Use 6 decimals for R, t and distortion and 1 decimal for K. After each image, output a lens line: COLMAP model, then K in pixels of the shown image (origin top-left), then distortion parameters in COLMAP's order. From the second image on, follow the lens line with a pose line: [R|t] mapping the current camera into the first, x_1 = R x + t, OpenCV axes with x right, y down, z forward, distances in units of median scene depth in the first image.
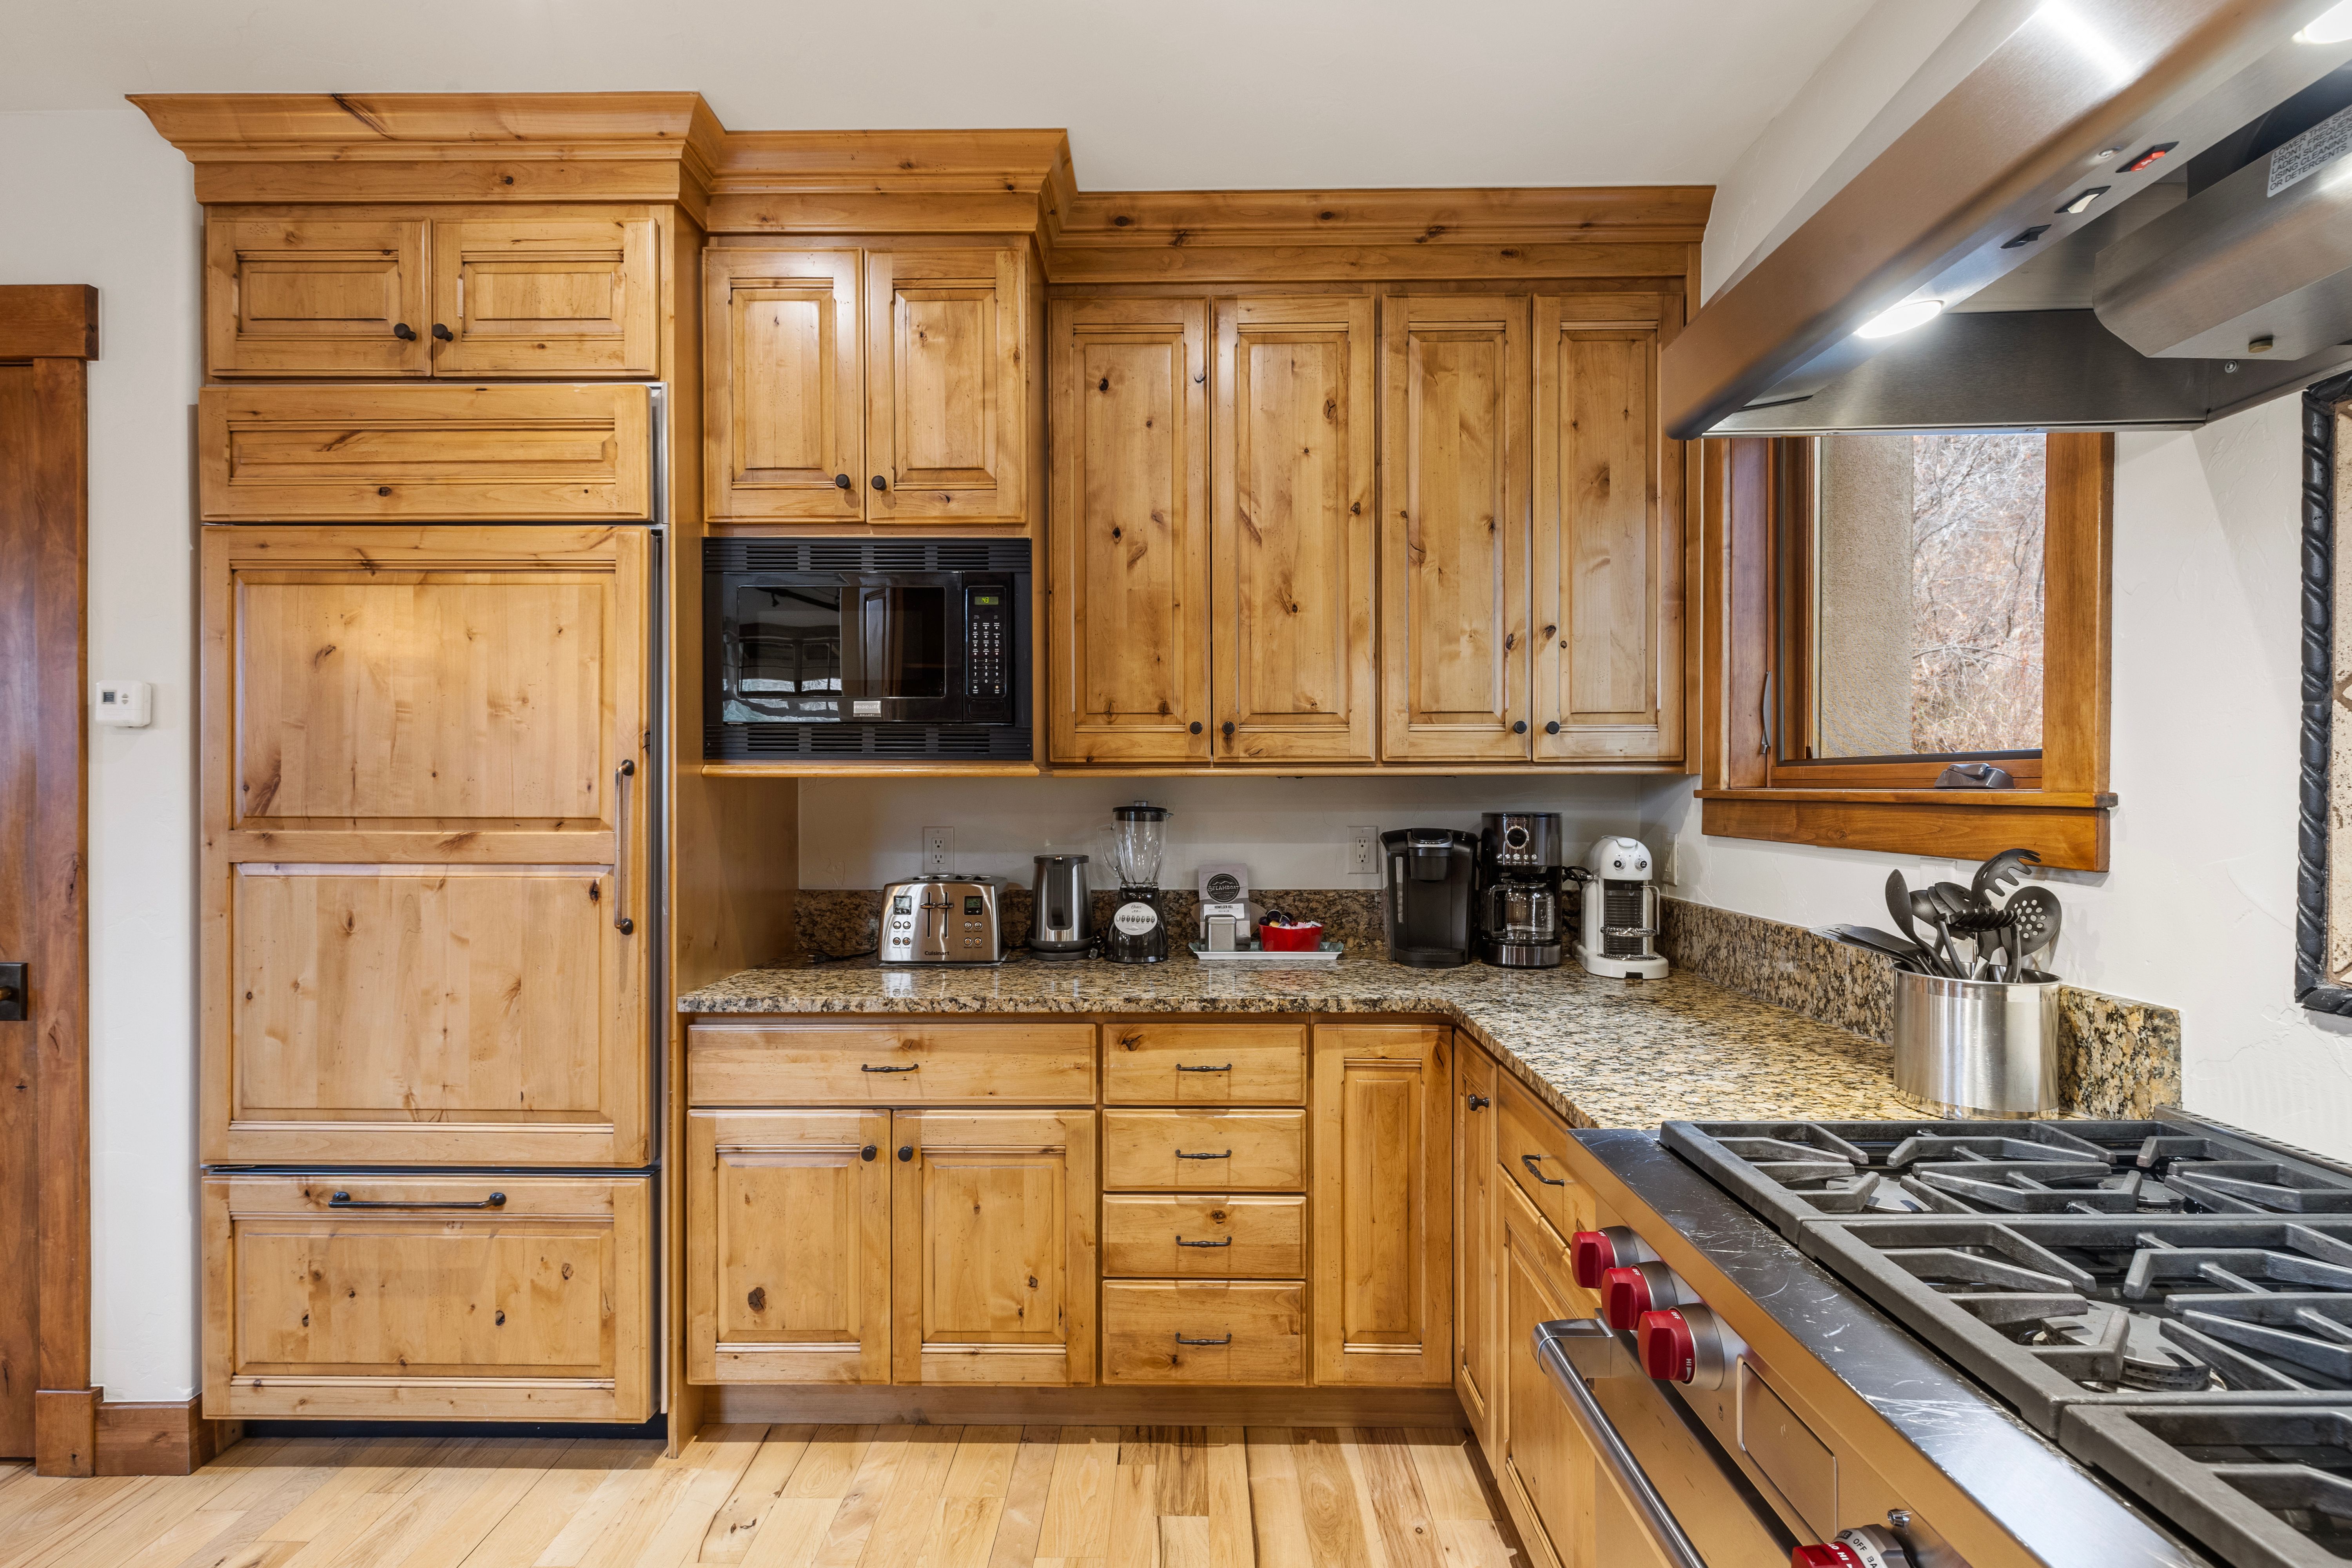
lens RADIAL K [[1065.9, 0, 1188.7], [0, 1065.9, 790.9], [0, 0, 1]] dist [0.001799, -0.000072]
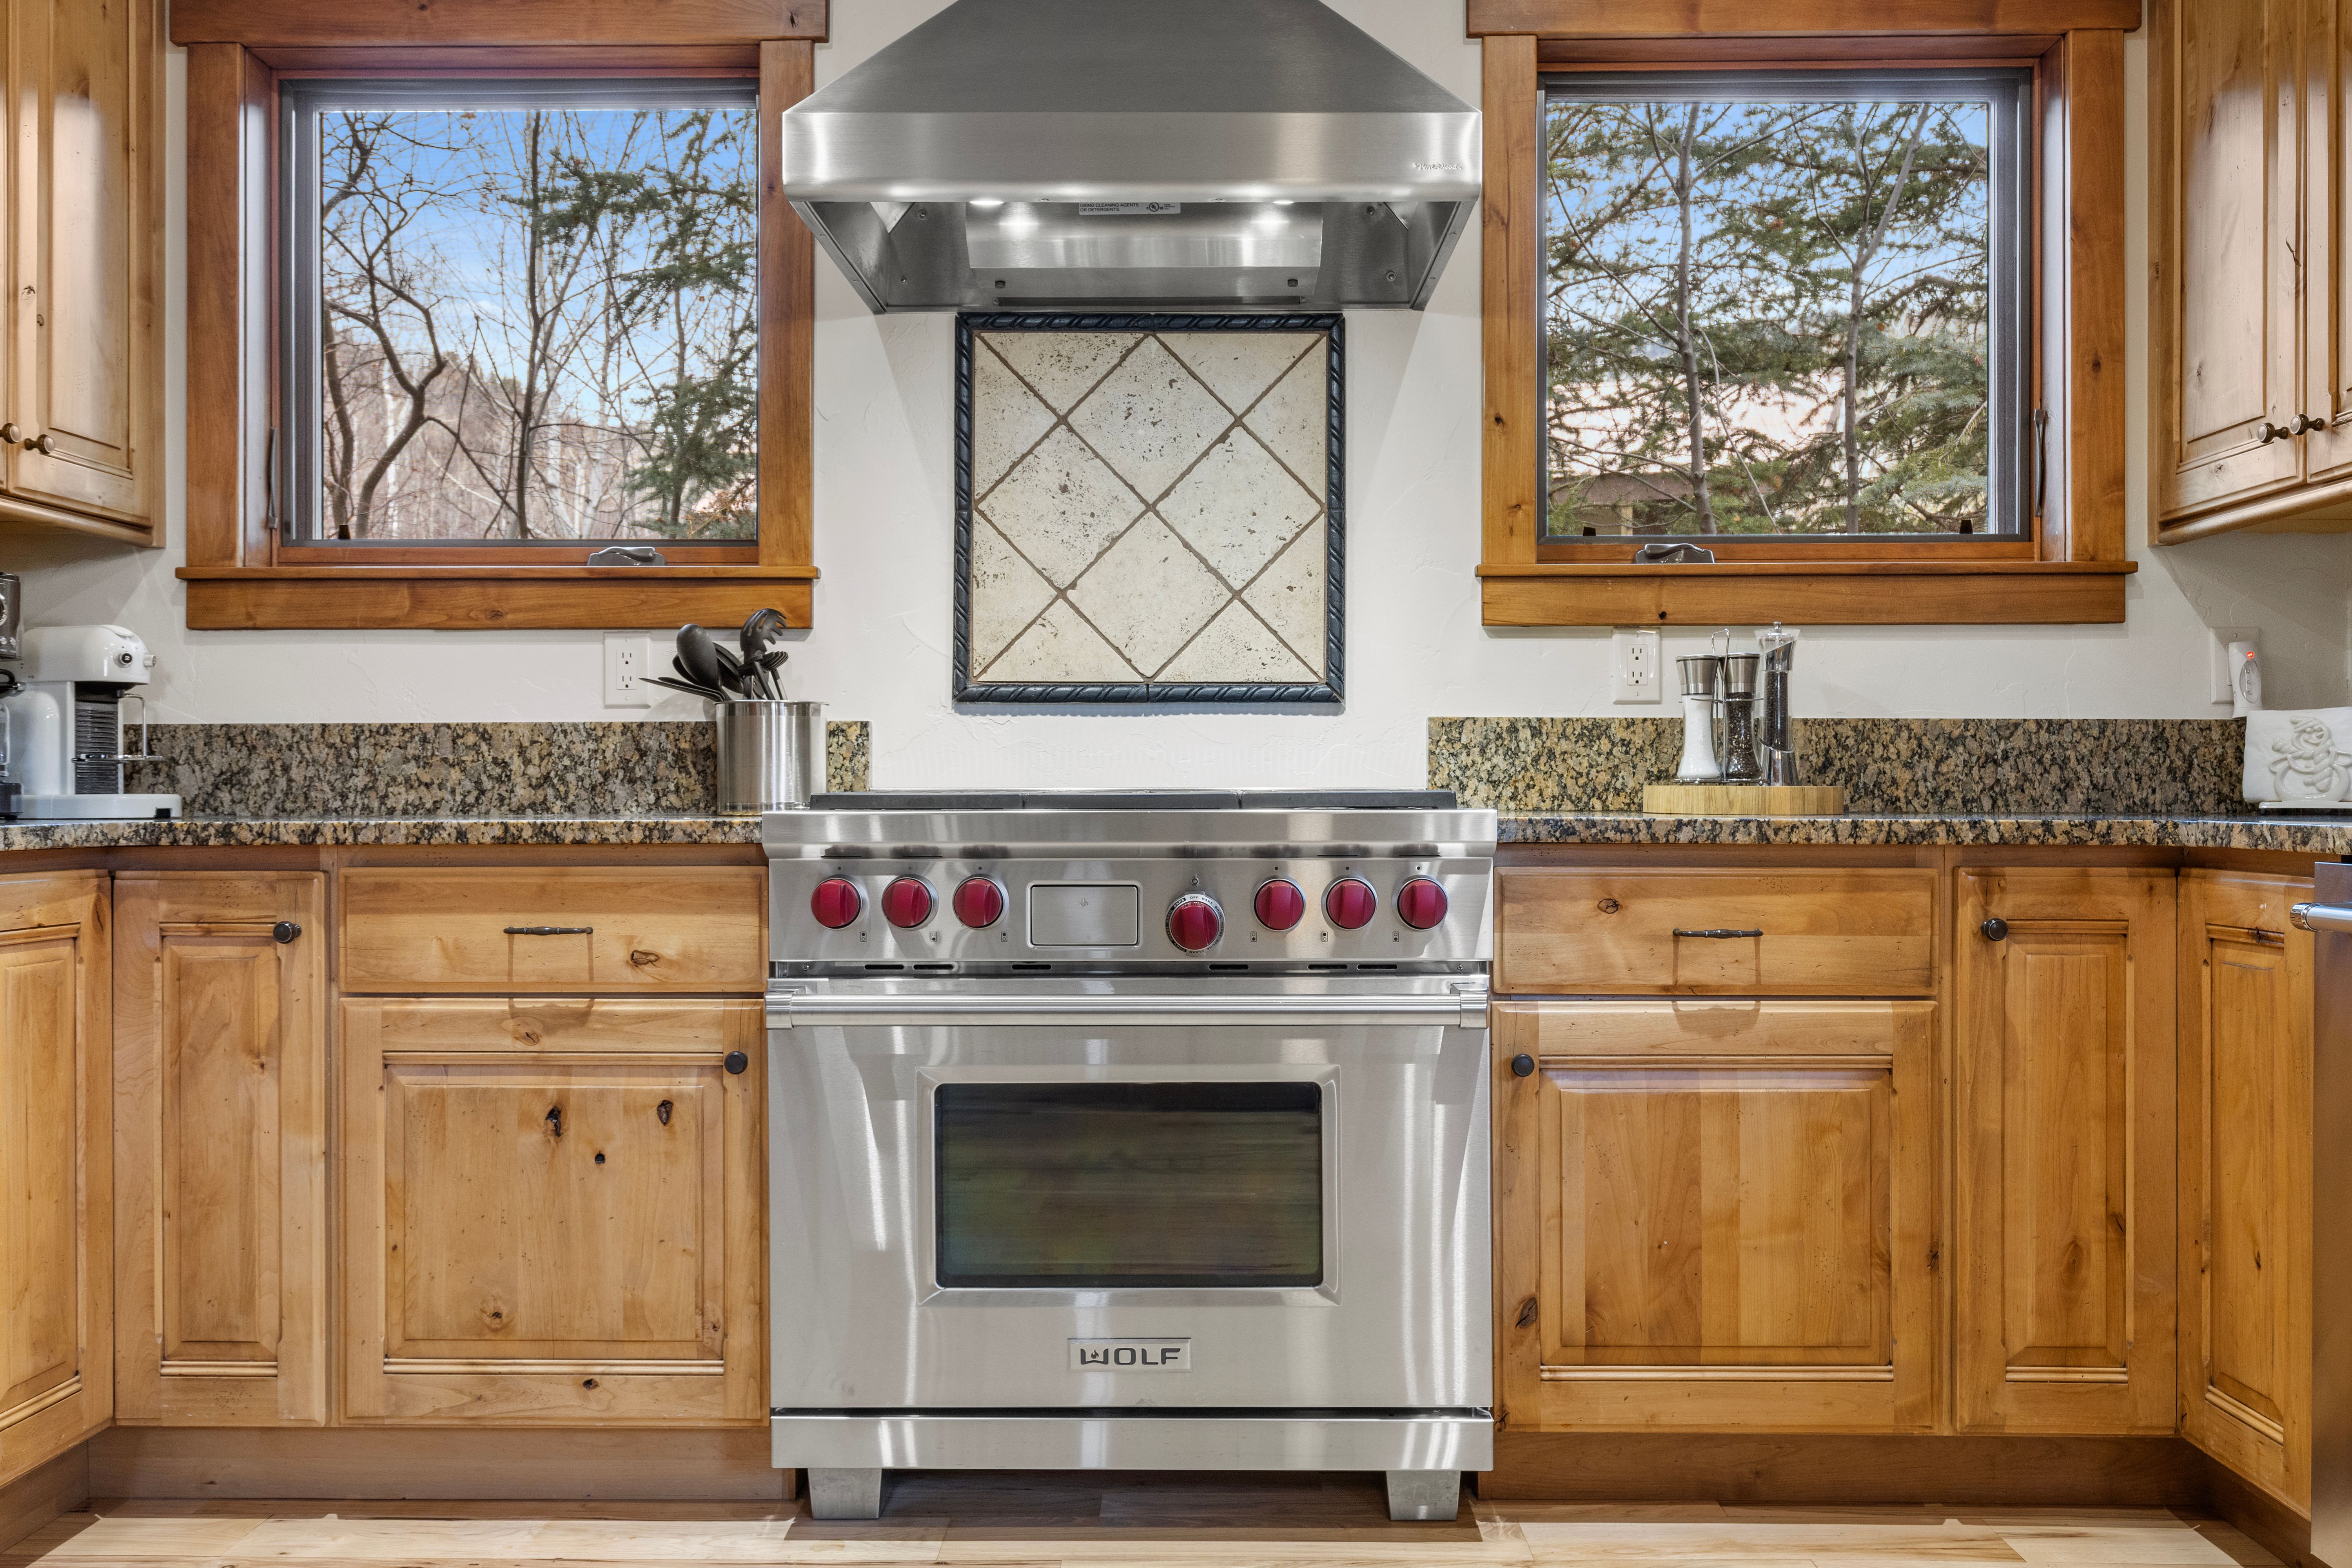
lens RADIAL K [[1747.9, 0, 1161.4], [0, 1747.9, 800.8], [0, 0, 1]] dist [0.008459, -0.013640]
pose [[0.014663, -0.002648, 0.999889, -0.837108], [0.005618, 0.999981, 0.002566, 0.186522], [-0.999877, 0.005579, 0.014678, 0.355053]]
